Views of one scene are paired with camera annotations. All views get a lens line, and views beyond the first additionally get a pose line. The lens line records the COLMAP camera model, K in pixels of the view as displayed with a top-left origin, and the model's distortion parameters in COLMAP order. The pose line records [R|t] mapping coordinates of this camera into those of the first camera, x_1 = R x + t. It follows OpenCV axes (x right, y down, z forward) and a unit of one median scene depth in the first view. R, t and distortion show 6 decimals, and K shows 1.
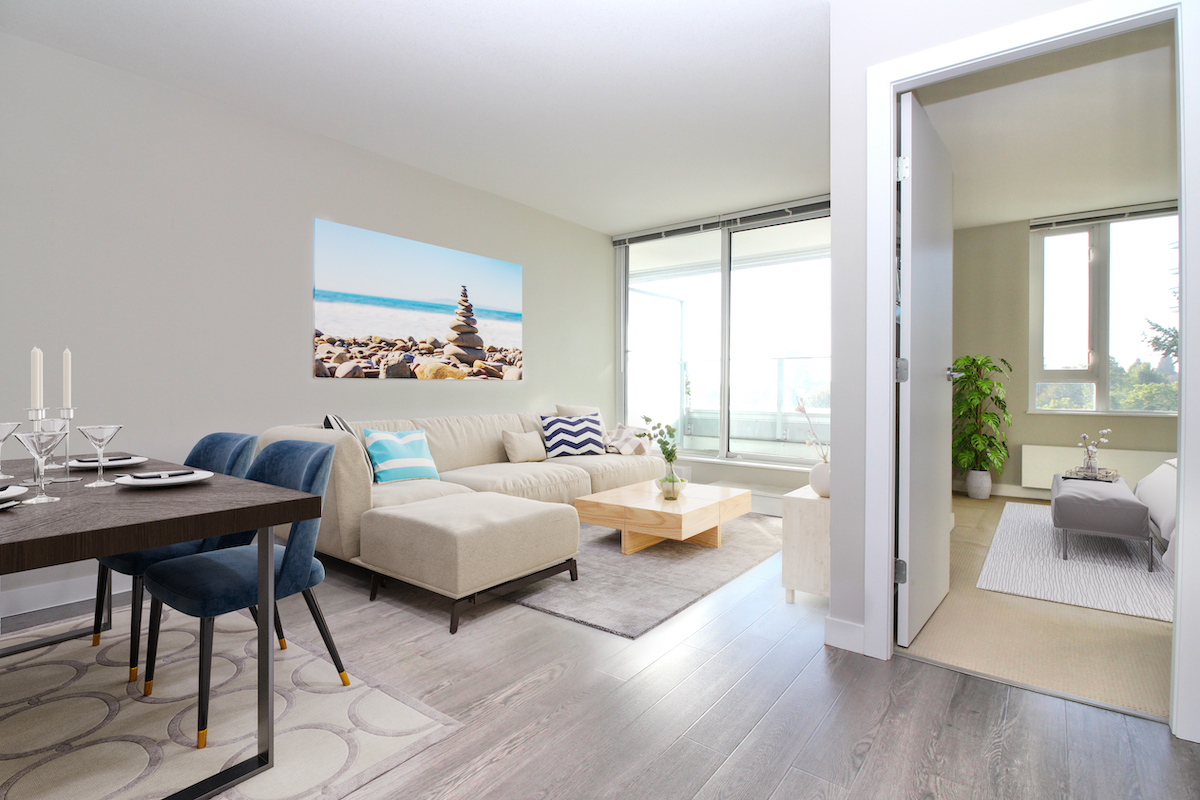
lens RADIAL K [[559.8, 0, 601.0], [0, 559.8, 391.0], [0, 0, 1]] dist [-0.001204, -0.012479]
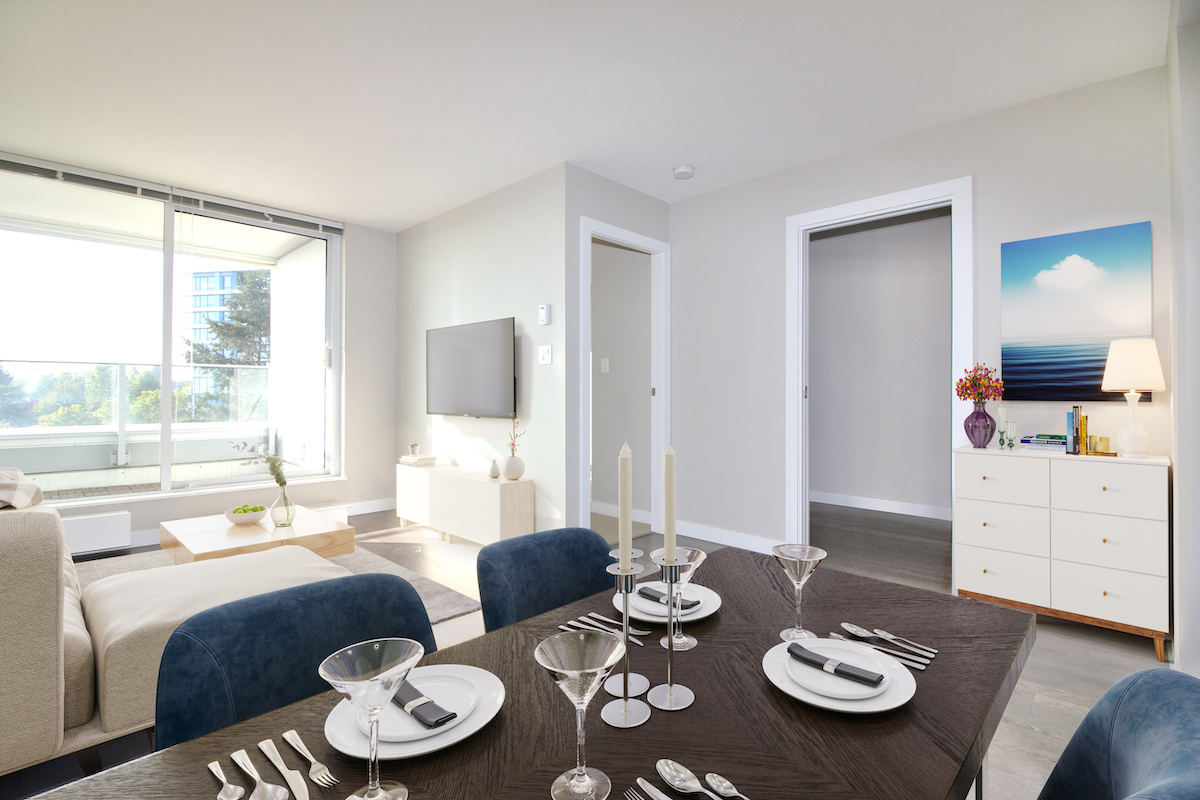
lens RADIAL K [[559.8, 0, 601.0], [0, 559.8, 391.0], [0, 0, 1]] dist [-0.001204, -0.012479]
pose [[0.151549, 0.010787, 0.988391, -0.502039], [0.003860, 0.999926, -0.011505, -0.003485], [-0.988442, 0.005558, 0.151496, 0.262086]]
